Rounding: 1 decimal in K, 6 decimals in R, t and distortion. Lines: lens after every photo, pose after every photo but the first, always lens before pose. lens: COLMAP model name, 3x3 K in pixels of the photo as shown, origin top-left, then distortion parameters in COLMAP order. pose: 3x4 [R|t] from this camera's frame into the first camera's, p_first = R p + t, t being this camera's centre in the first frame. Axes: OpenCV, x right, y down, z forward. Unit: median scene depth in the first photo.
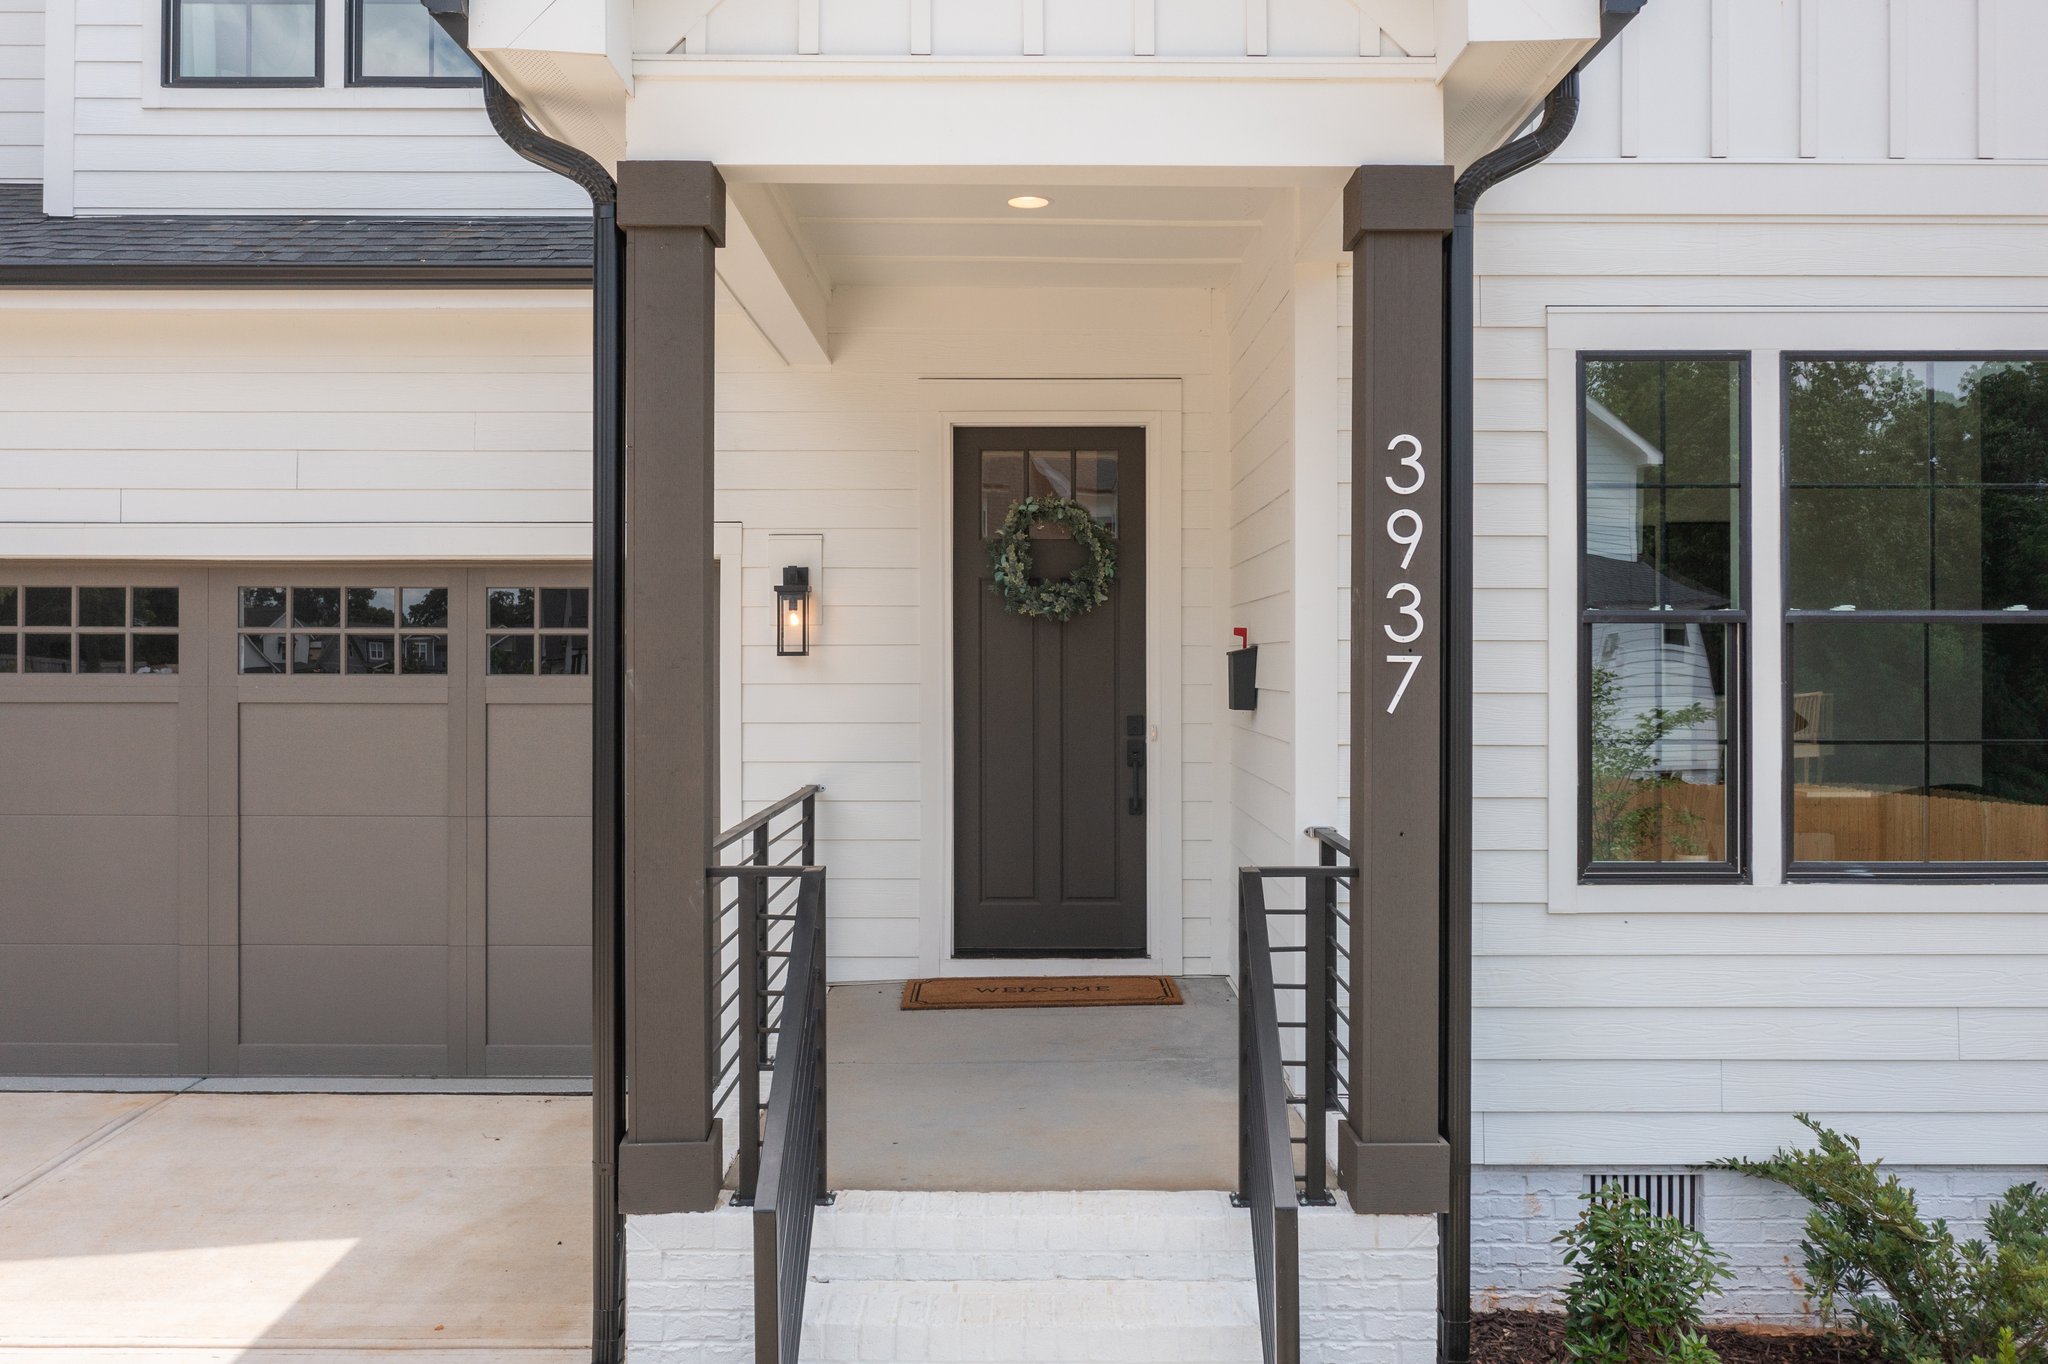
lens RADIAL K [[1680.5, 0, 1019.7], [0, 1680.5, 665.9], [0, 0, 1]] dist [-0.000779, -0.005032]
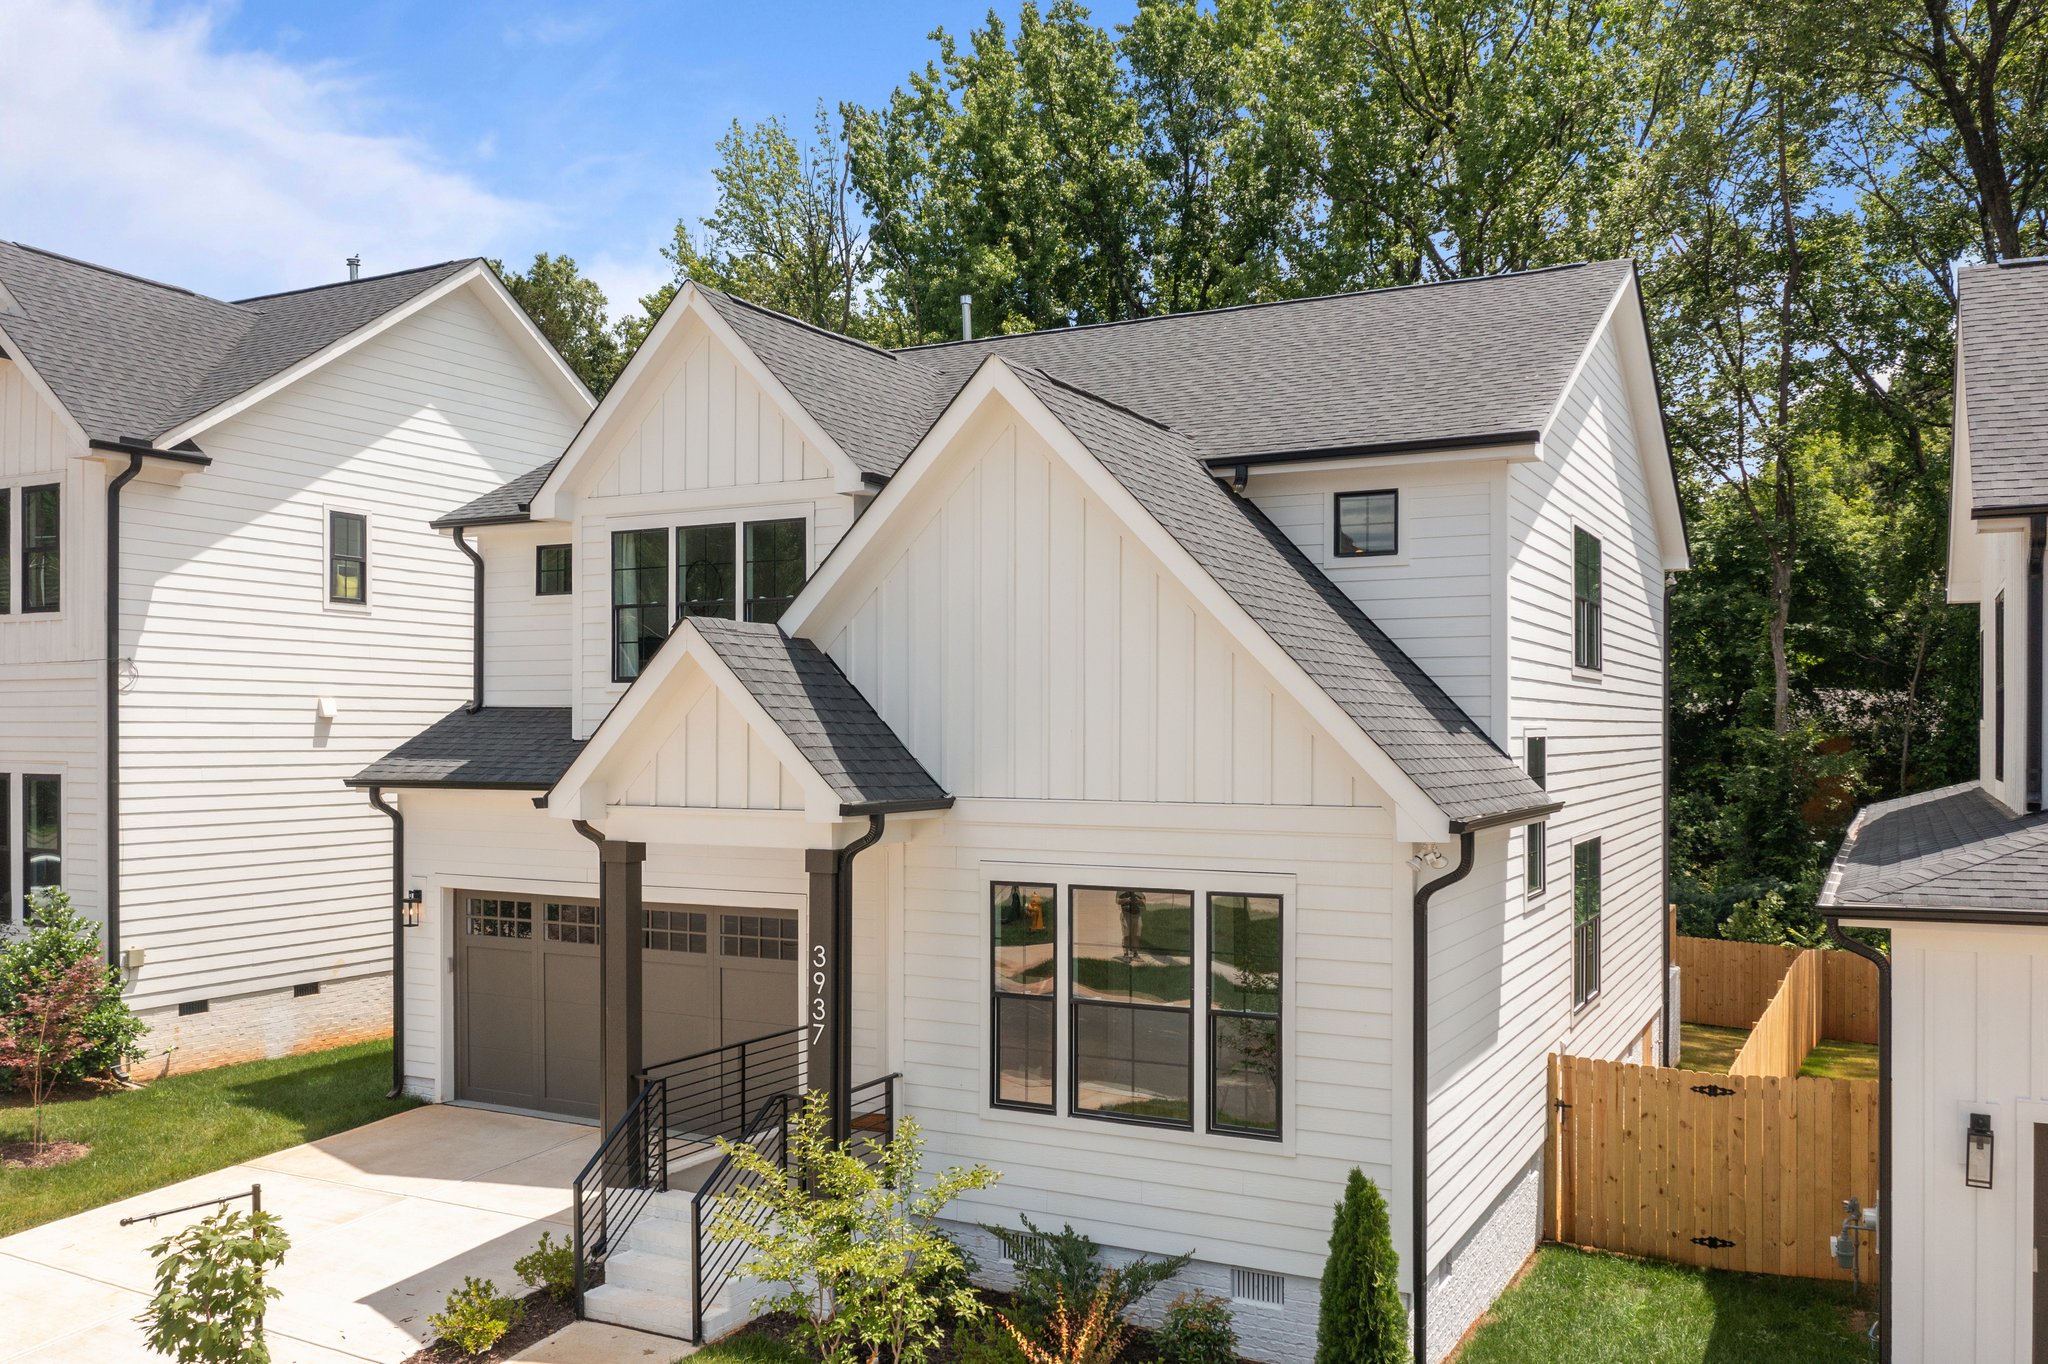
lens RADIAL K [[1659.1, 0, 1016.4], [0, 1659.1, 766.6], [0, 0, 1]] dist [-0.003318, -0.000443]
pose [[0.882917, 0.008499, -0.469452, 1.201288], [-0.001430, 0.999880, 0.015413, -0.317373], [0.469527, -0.012937, 0.882824, -0.848215]]
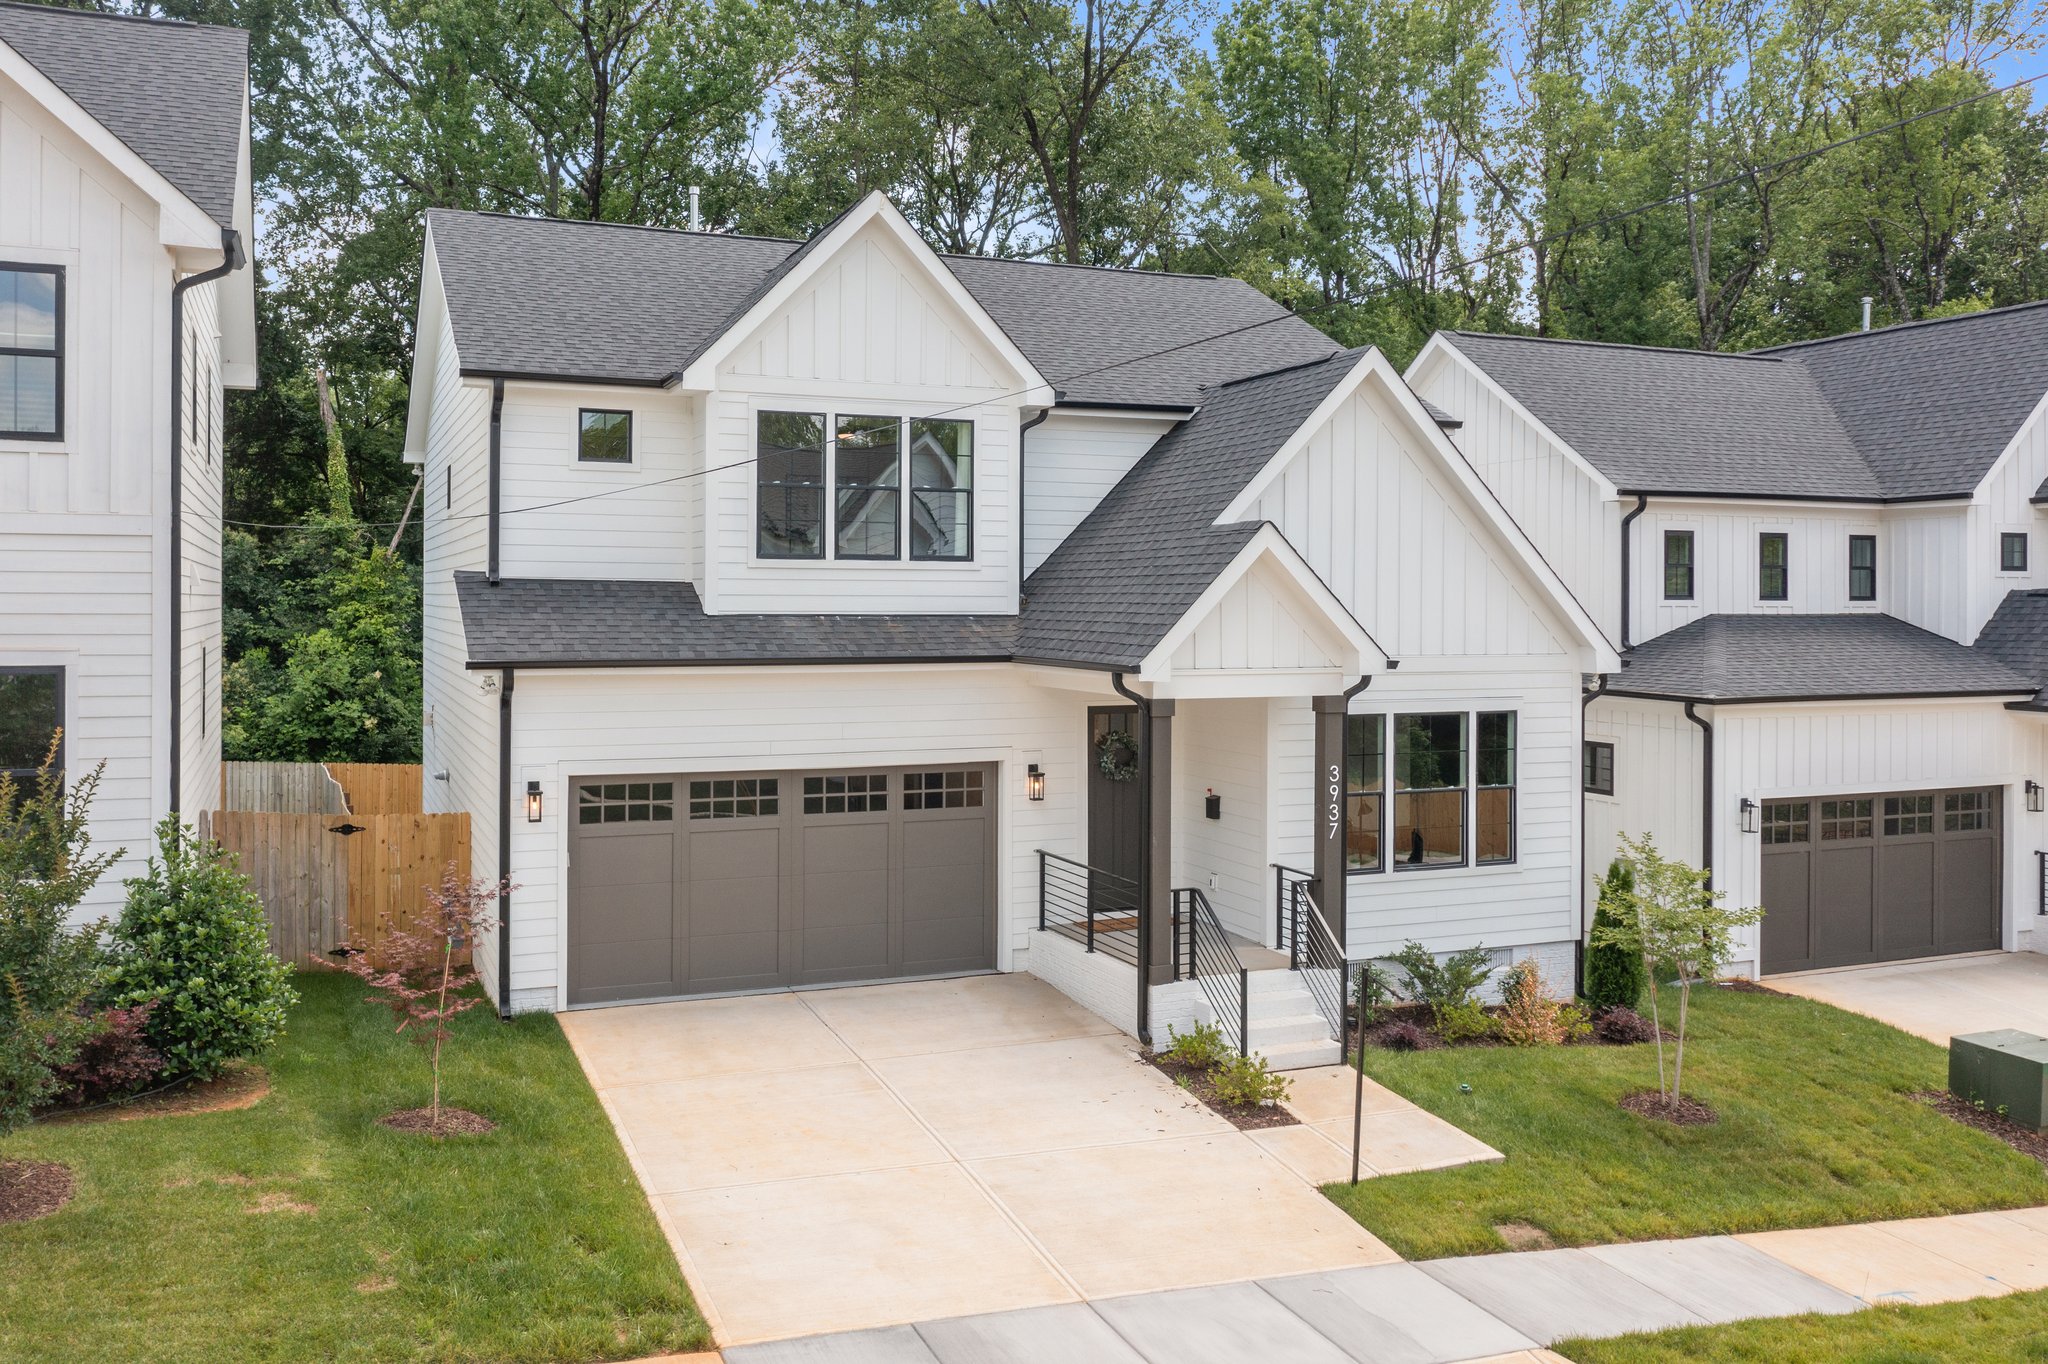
lens RADIAL K [[1684.3, 0, 1022.7], [0, 1684.3, 629.2], [0, 0, 1]] dist [0.002298, -0.000528]
pose [[0.924404, -0.002931, 0.381404, -1.252814], [-0.000717, 0.999955, 0.009421, -0.321465], [-0.381414, -0.008983, 0.924361, -1.507591]]
